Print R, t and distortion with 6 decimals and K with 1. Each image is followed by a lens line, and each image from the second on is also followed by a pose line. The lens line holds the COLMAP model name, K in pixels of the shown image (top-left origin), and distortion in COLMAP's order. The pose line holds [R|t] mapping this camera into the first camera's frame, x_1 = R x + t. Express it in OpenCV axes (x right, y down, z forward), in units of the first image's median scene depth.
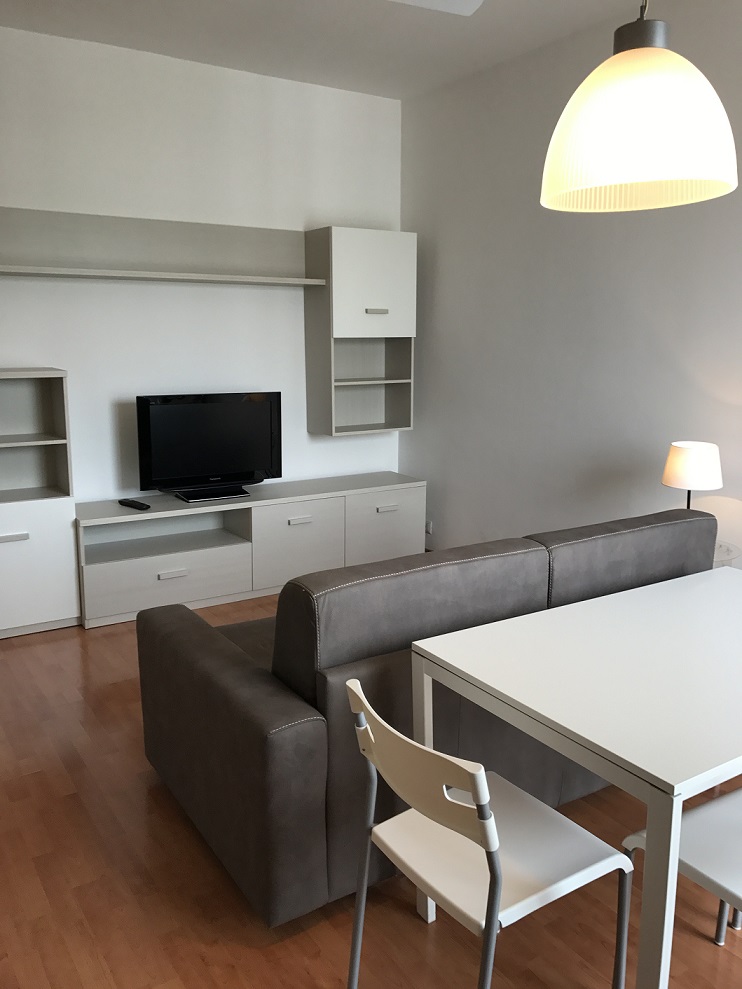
lens RADIAL K [[814.4, 0, 375.4], [0, 814.4, 489.6], [0, 0, 1]] dist [0.055650, -0.080135]
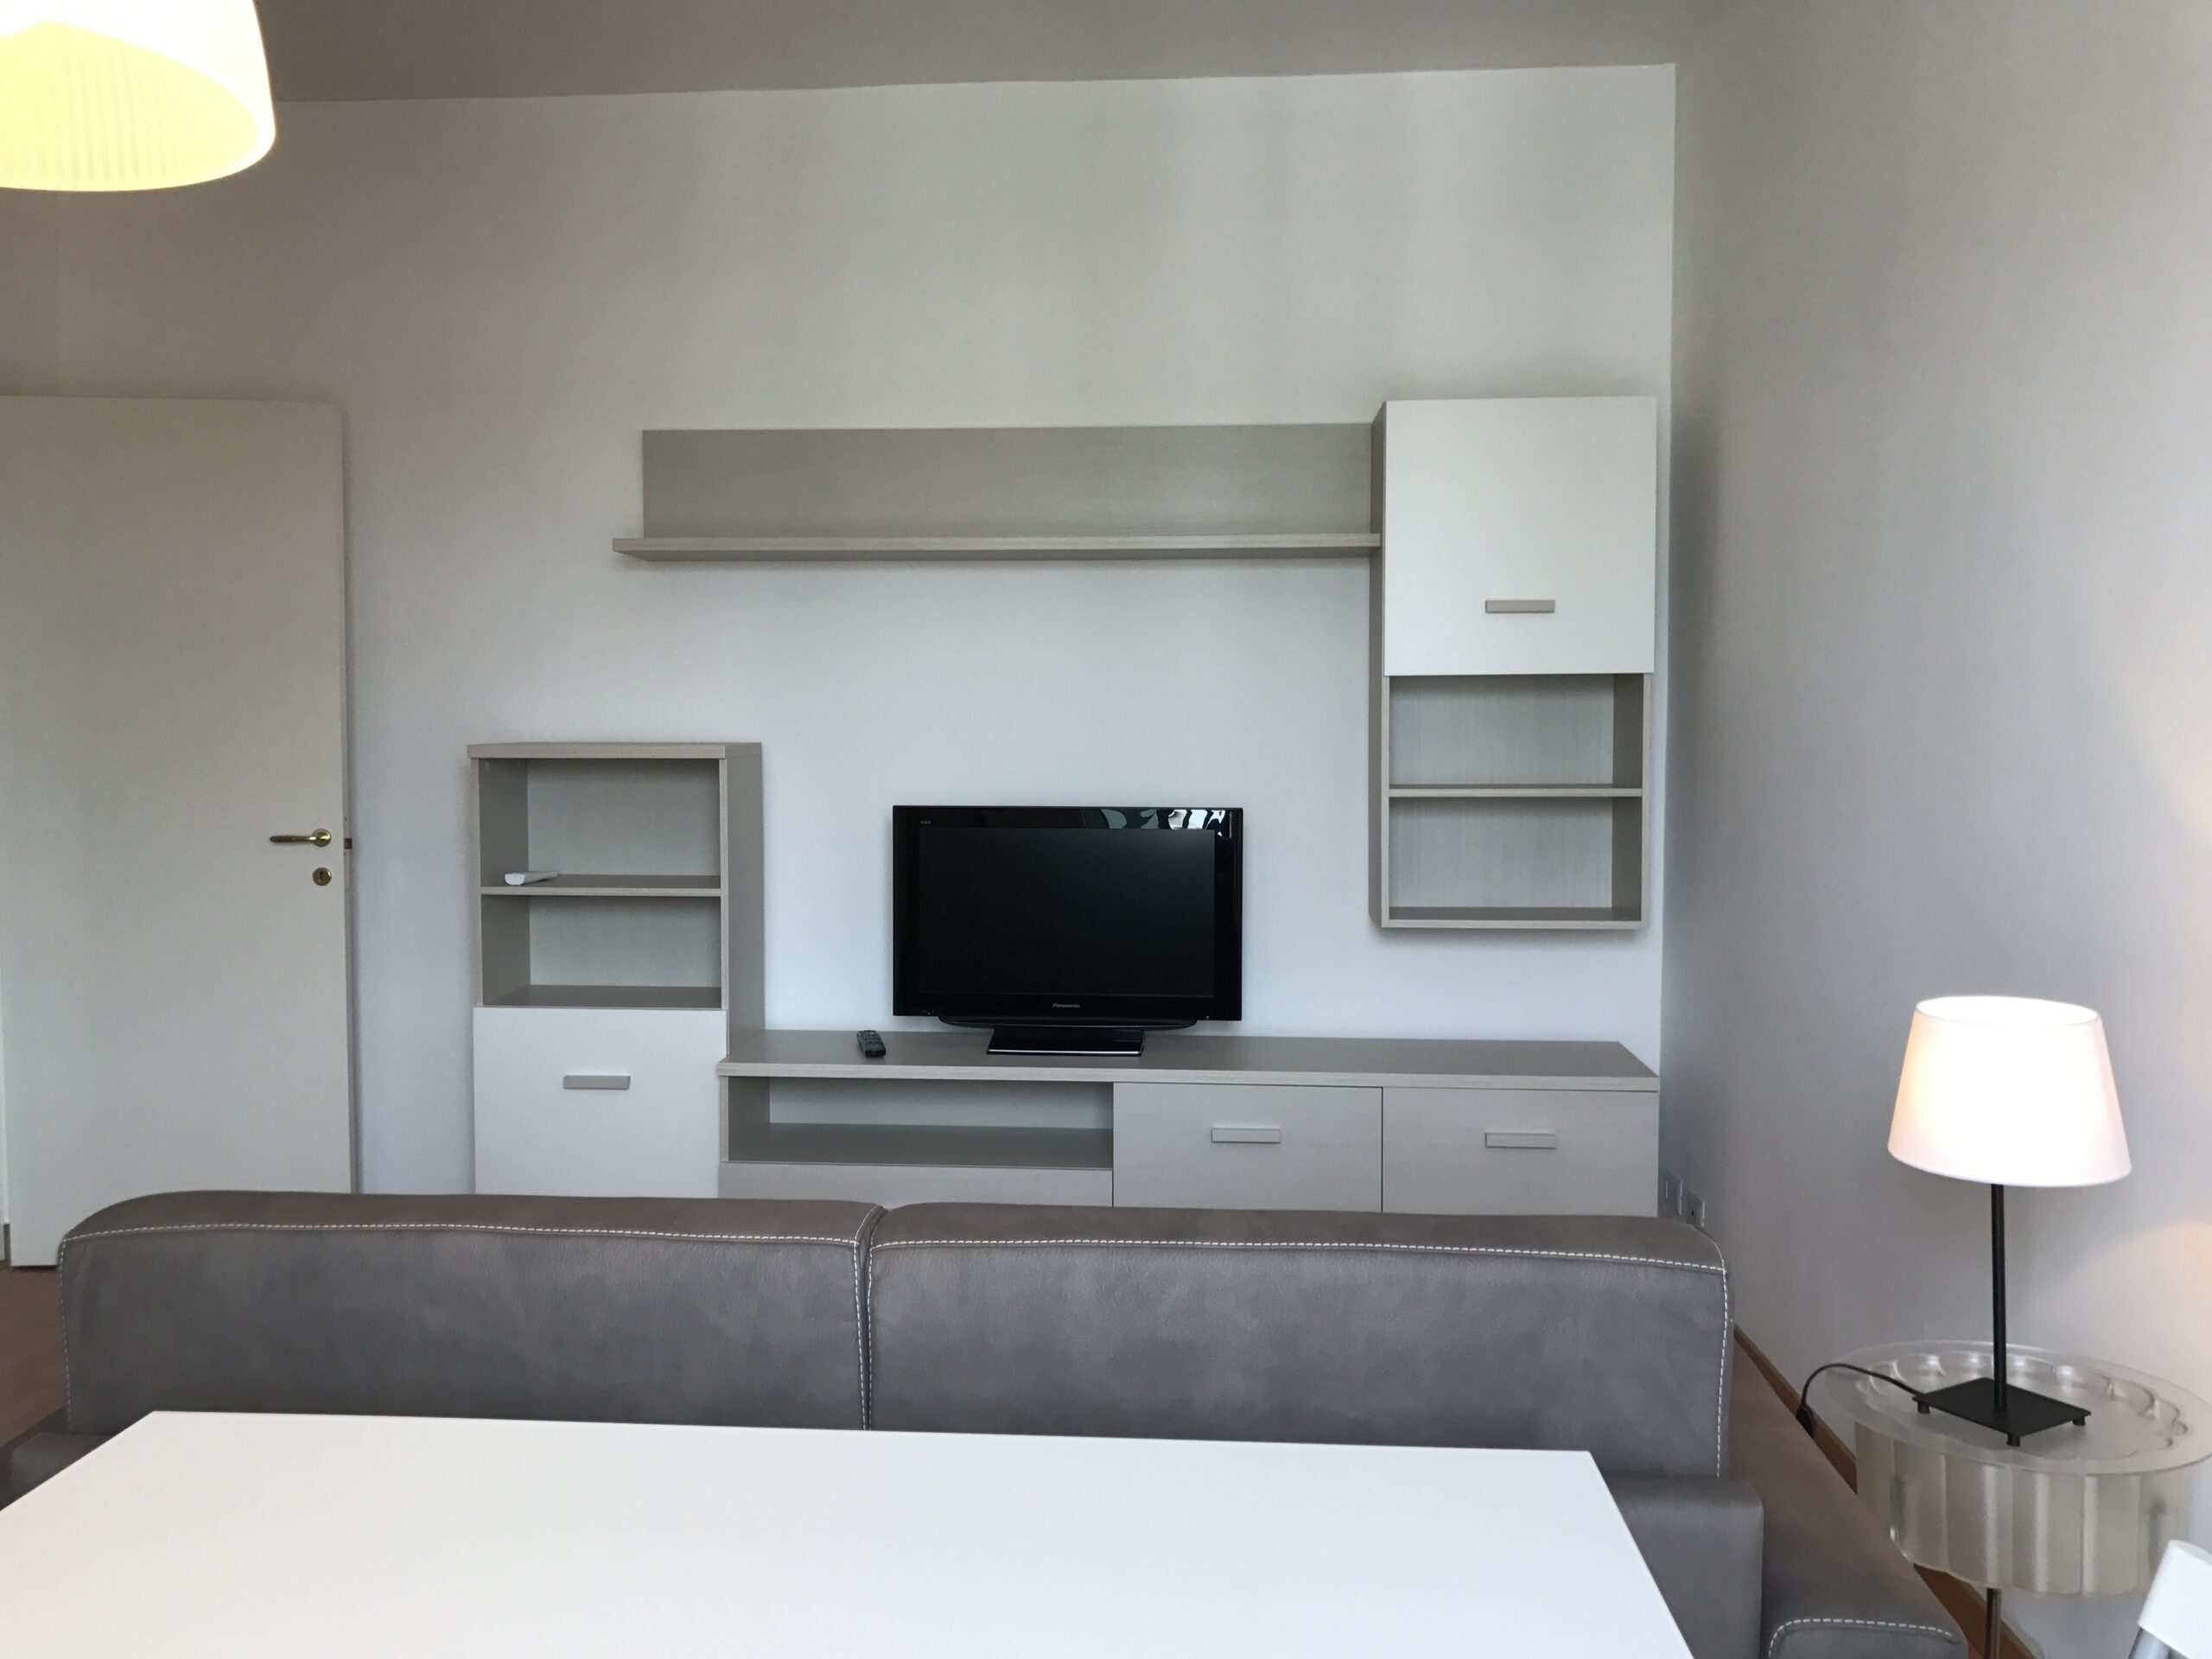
lens RADIAL K [[1798.2, 0, 1102.1], [0, 1798.2, 802.9], [0, 0, 1]] dist [0.042053, -0.045350]
pose [[0.802393, 0.021203, -0.596419, 0.705602], [-0.109565, 0.987616, -0.112294, -0.027824], [0.586652, 0.155451, 0.794780, 0.483766]]
